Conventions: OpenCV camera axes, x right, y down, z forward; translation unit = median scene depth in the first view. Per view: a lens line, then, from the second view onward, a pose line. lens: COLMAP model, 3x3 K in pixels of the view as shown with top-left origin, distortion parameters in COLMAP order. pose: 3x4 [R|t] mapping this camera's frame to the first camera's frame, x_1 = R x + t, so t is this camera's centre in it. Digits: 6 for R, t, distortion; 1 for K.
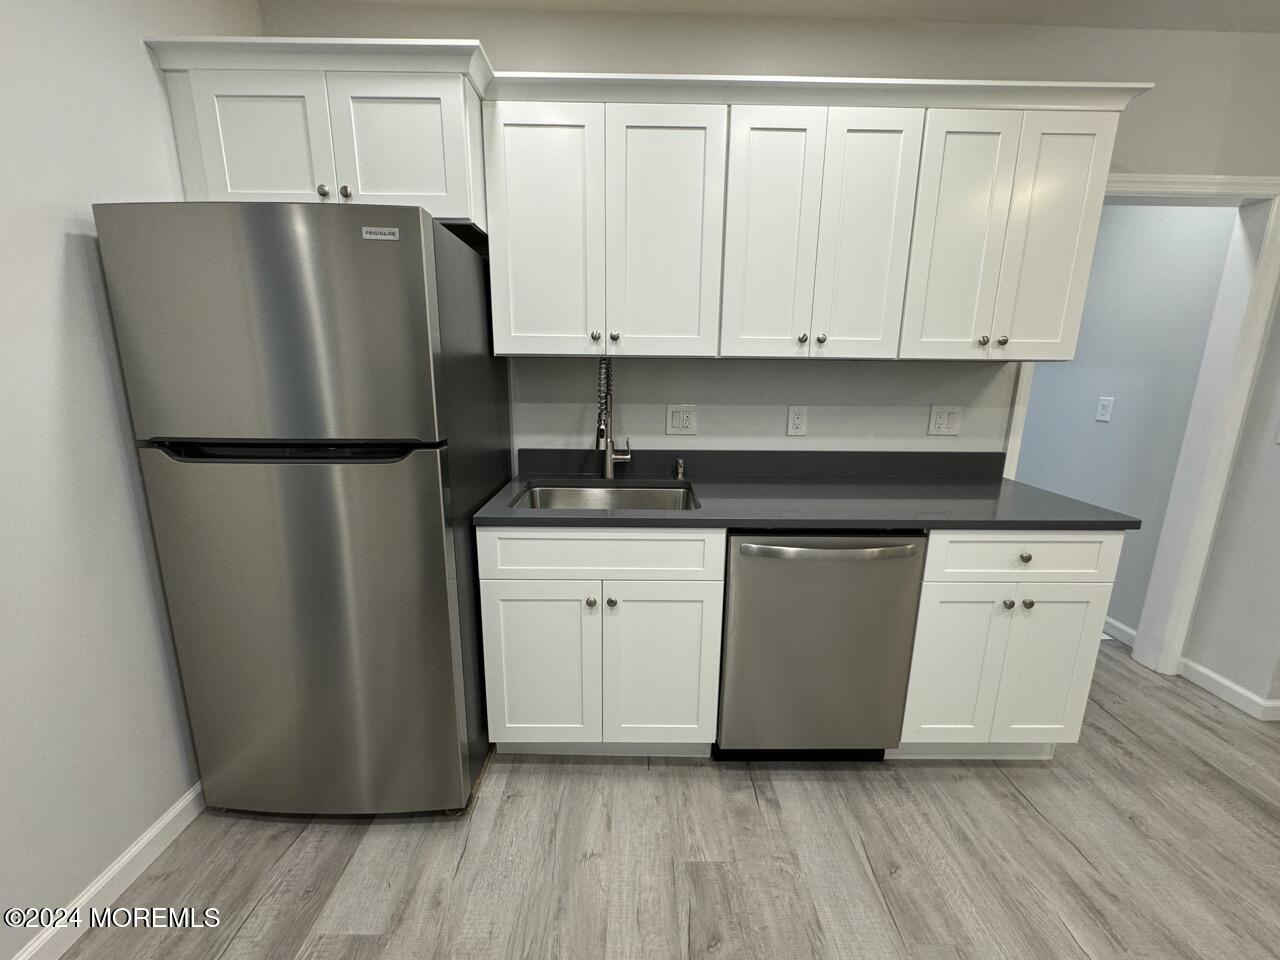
lens RADIAL K [[509.6, 0, 640.0], [0, 509.6, 480.0], [0, 0, 1]] dist [-0.000526, 0.000128]
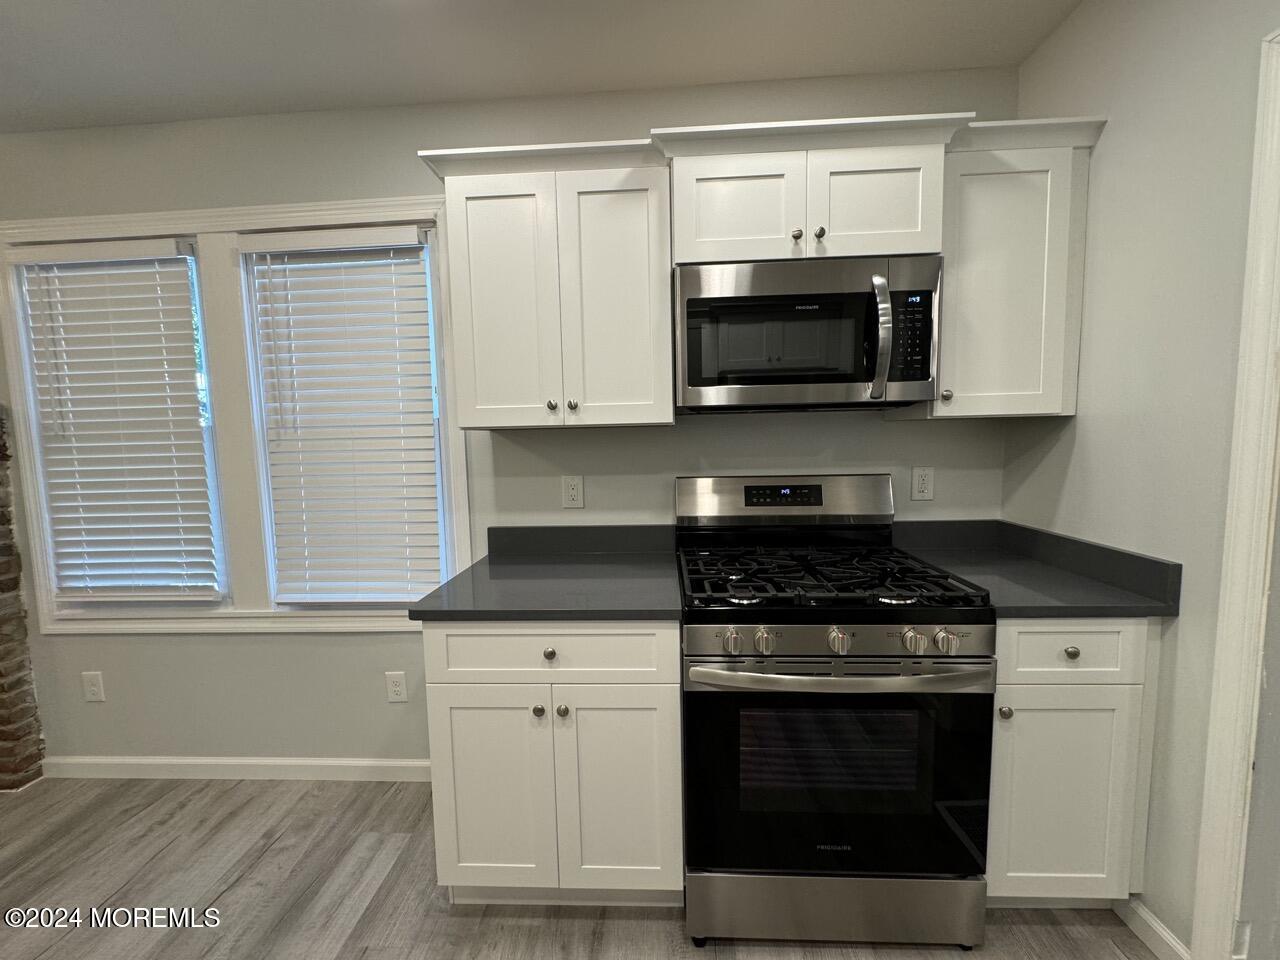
lens RADIAL K [[583.1, 0, 640.0], [0, 583.1, 480.0], [0, 0, 1]] dist [0.001156, -0.000016]
pose [[0.997549, -0.027919, -0.064159, 0.144312], [0.018509, 0.989574, -0.142834, 0.001103], [0.067478, 0.141297, 0.987665, 0.001809]]
